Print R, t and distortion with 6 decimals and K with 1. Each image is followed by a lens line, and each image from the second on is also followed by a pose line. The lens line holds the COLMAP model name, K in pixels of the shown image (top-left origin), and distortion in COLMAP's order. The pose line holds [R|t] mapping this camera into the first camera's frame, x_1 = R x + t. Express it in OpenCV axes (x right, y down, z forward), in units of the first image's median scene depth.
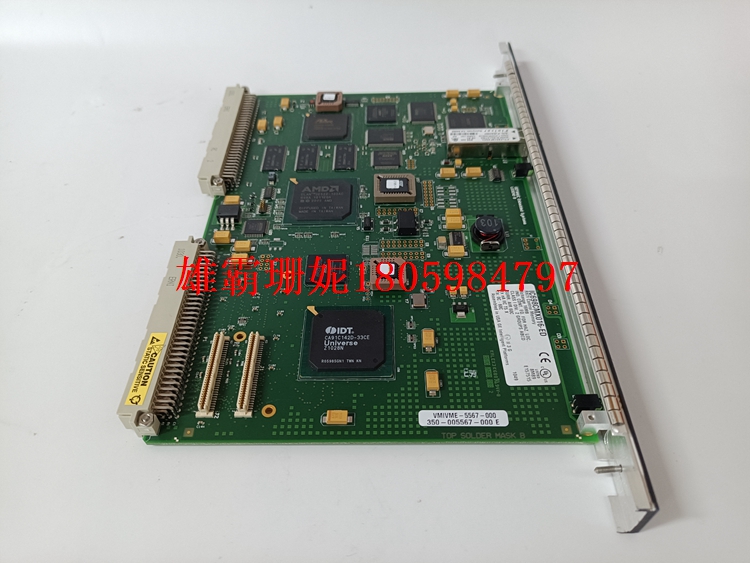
lens RADIAL K [[589.3, 0, 375.0], [0, 589.3, 281.5], [0, 0, 1]] dist [0.010092, 0.000340]
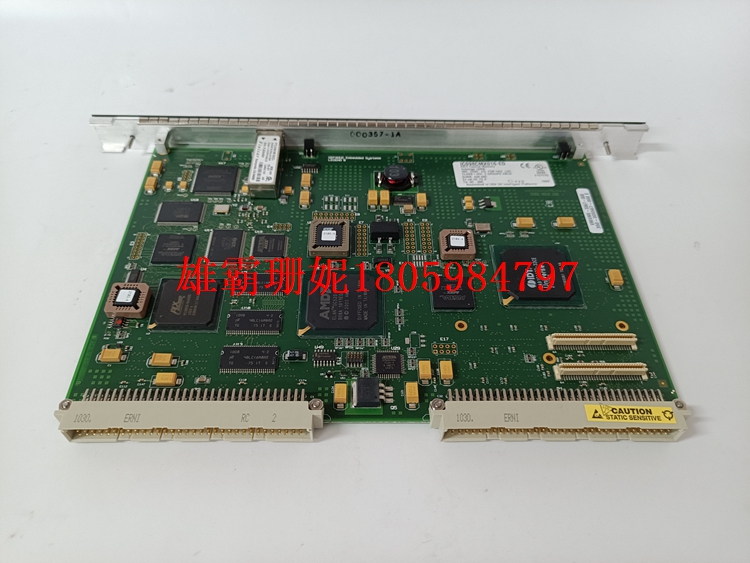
lens RADIAL K [[589.3, 0, 375.0], [0, 589.3, 281.5], [0, 0, 1]] dist [0.010092, 0.000340]
pose [[-0.017906, -0.757749, 0.652300, -0.740705], [0.721801, 0.441654, 0.532865, -0.676022], [-0.691869, 0.480373, 0.539036, 0.576361]]
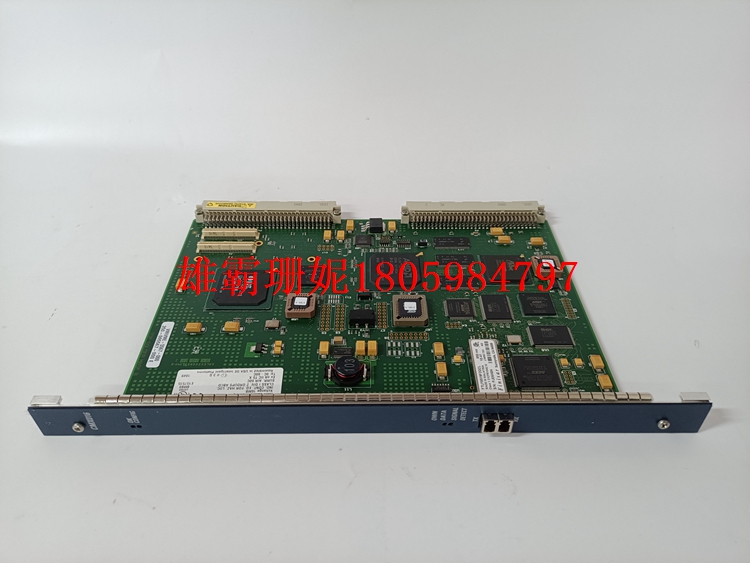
lens RADIAL K [[589.3, 0, 375.0], [0, 589.3, 281.5], [0, 0, 1]] dist [0.010092, 0.000340]
pose [[0.012540, 0.659440, -0.751653, 0.955182], [-0.742663, 0.509488, 0.434595, -0.718118], [0.669547, 0.552775, 0.496131, 0.470697]]
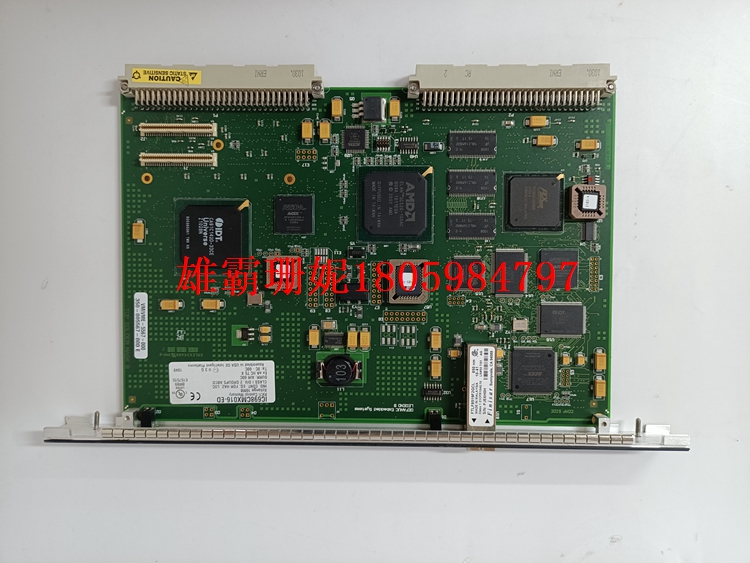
lens RADIAL K [[589.3, 0, 375.0], [0, 589.3, 281.5], [0, 0, 1]] dist [0.010092, 0.000340]
pose [[-0.001806, 0.998580, 0.053241, -0.019452], [-0.722583, -0.038107, 0.690233, -0.910881], [0.691281, -0.037224, 0.721626, 0.340735]]
